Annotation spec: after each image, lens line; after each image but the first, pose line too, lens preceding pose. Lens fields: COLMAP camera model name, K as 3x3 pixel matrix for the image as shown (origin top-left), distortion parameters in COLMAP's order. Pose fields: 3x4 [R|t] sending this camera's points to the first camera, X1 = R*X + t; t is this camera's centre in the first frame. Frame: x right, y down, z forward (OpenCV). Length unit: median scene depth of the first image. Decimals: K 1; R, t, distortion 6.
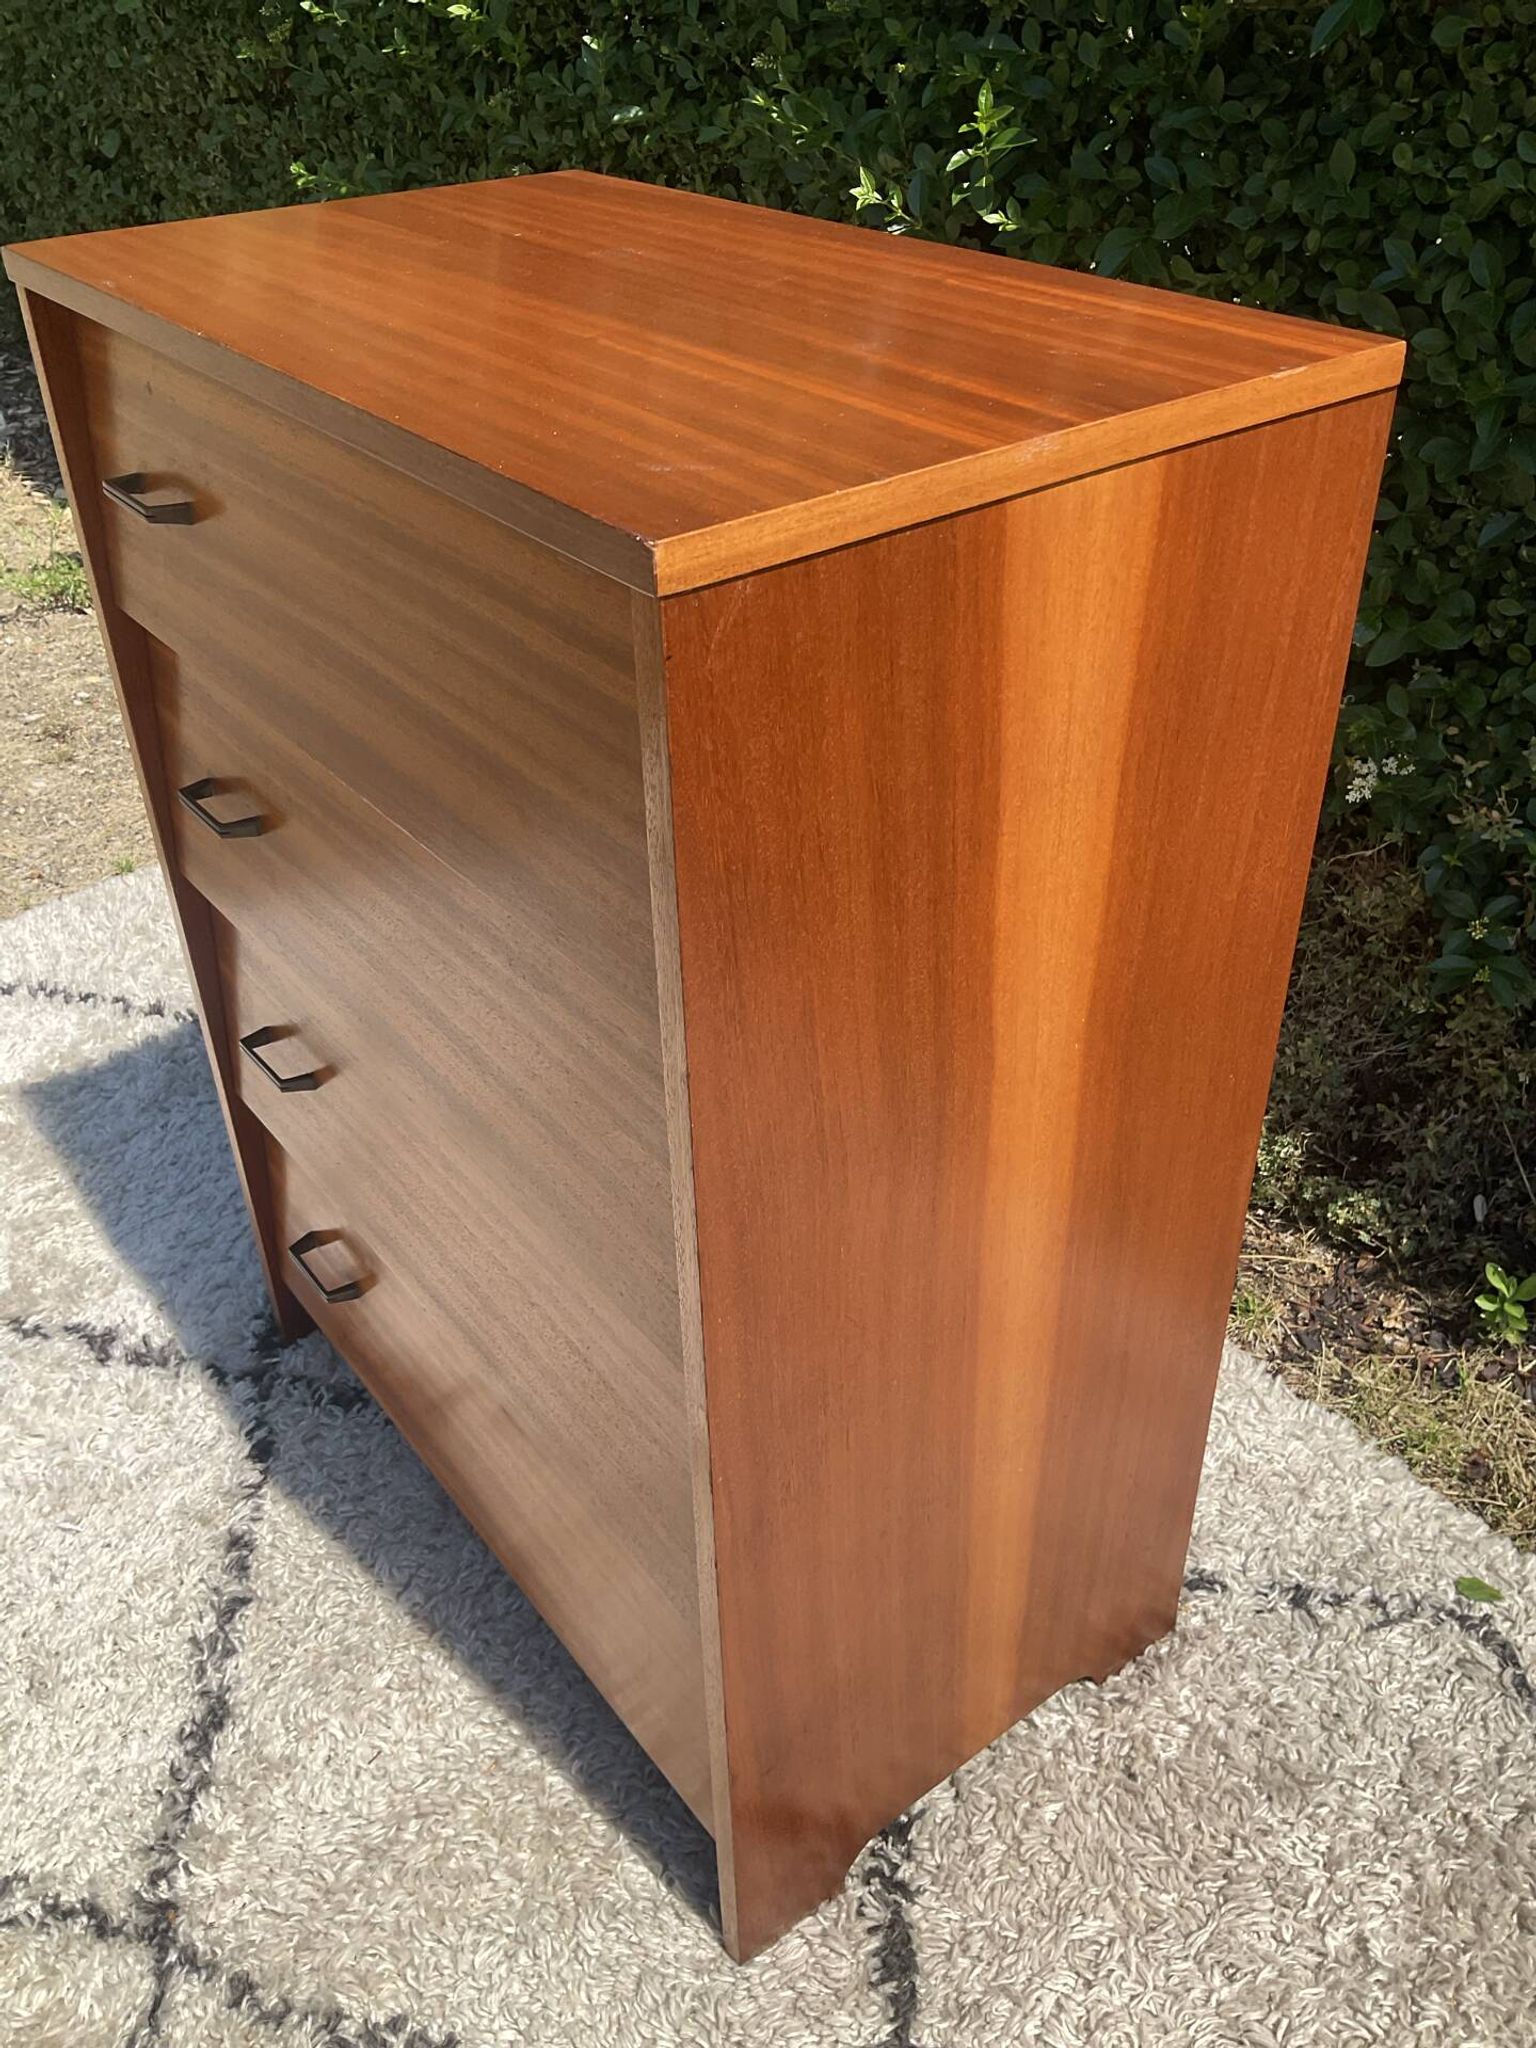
lens RADIAL K [[1709.2, 0, 768.0], [0, 1709.2, 1024.0], [0, 0, 1]] dist [-0.005827, -0.005954]
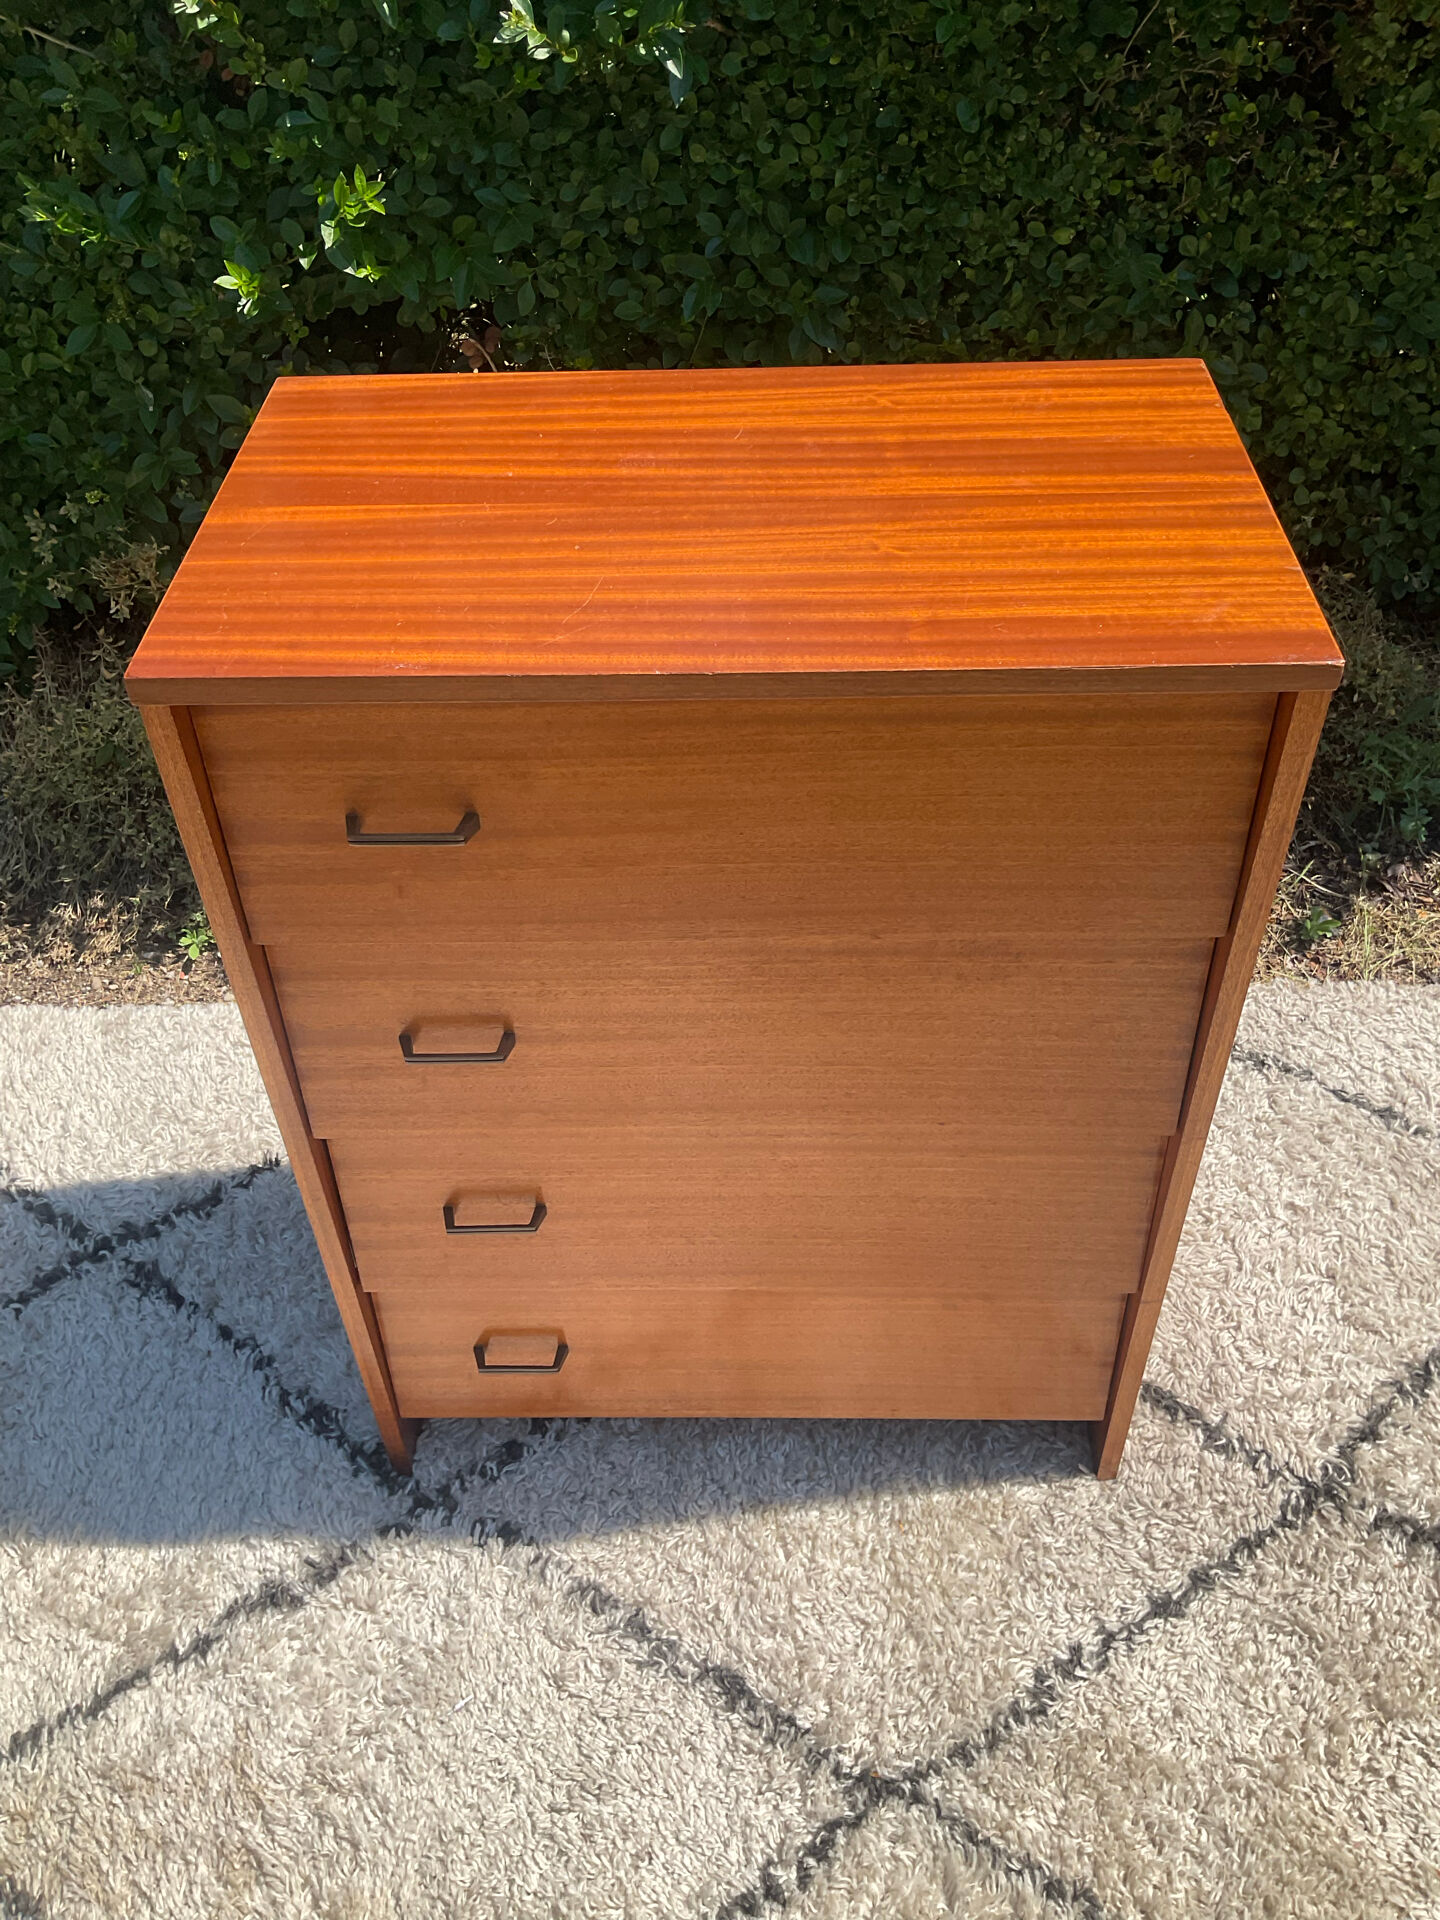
lens RADIAL K [[1610.4, 0, 722.8], [0, 1610.4, 939.2], [0, 0, 1]] dist [0.071225, -0.144415]
pose [[0.624172, -0.536331, 0.568118, -0.655975], [0.455861, 0.840552, 0.292683, -0.355044], [-0.634508, 0.076298, 0.769142, 0.062996]]
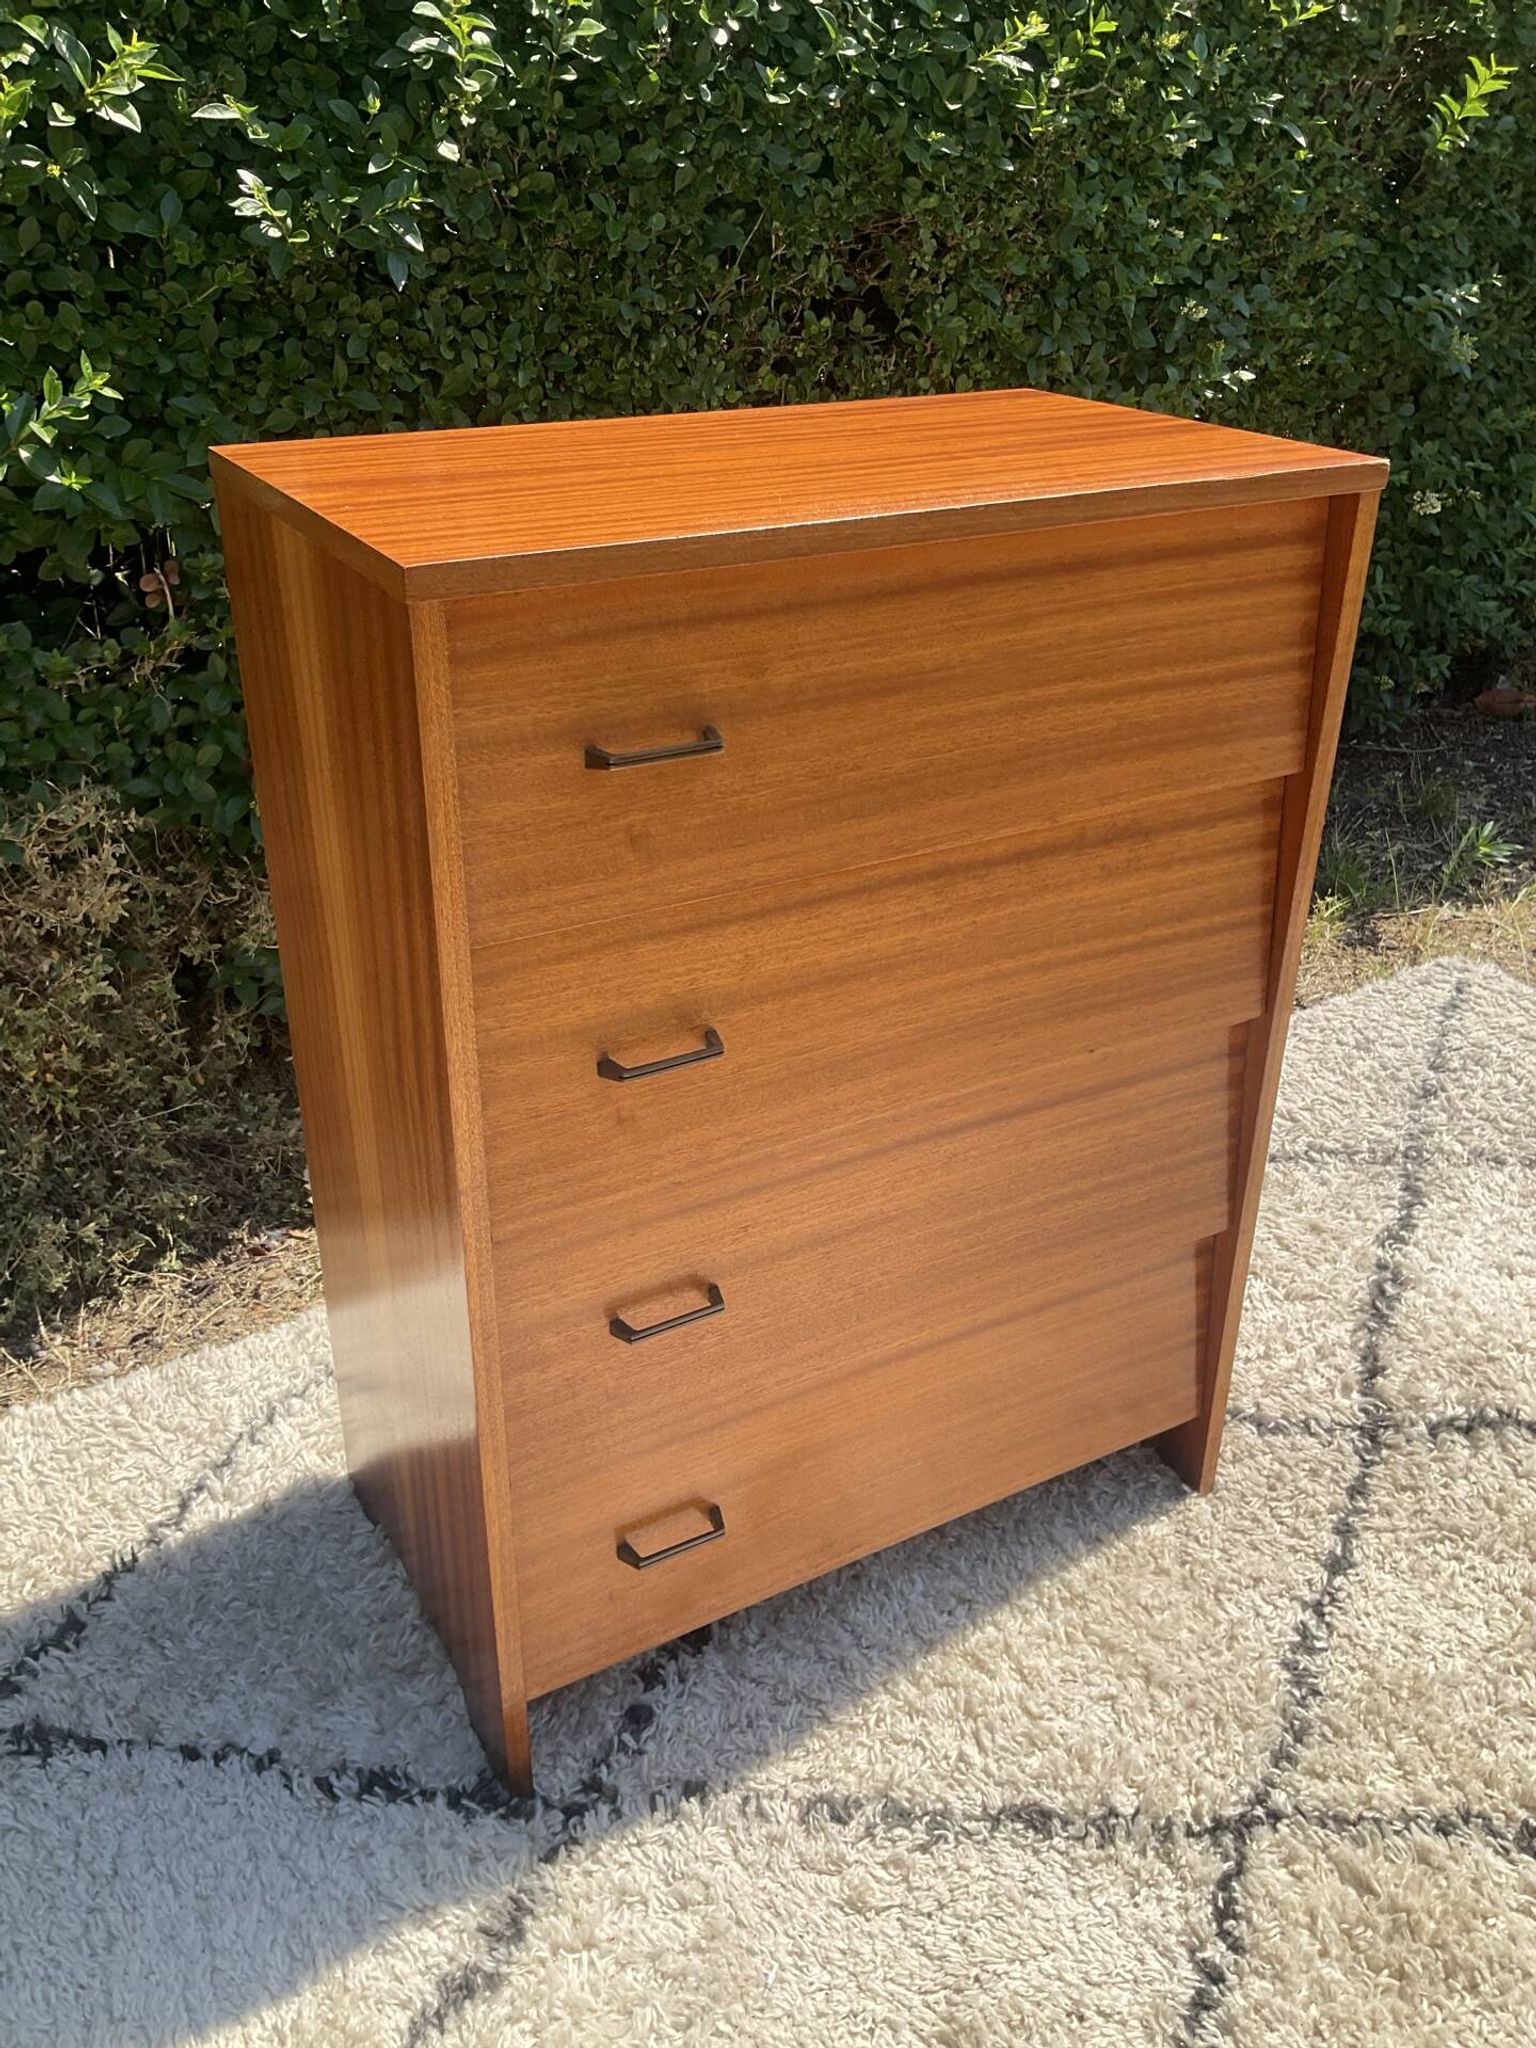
lens RADIAL K [[1717.7, 0, 771.0], [0, 1717.7, 1001.8], [0, 0, 1]] dist [0.071225, -0.144415]
pose [[0.138001, -0.433491, 0.890528, -1.000150], [0.547082, 0.782880, 0.296311, -0.351590], [-0.825625, 0.446301, 0.345194, 0.505416]]
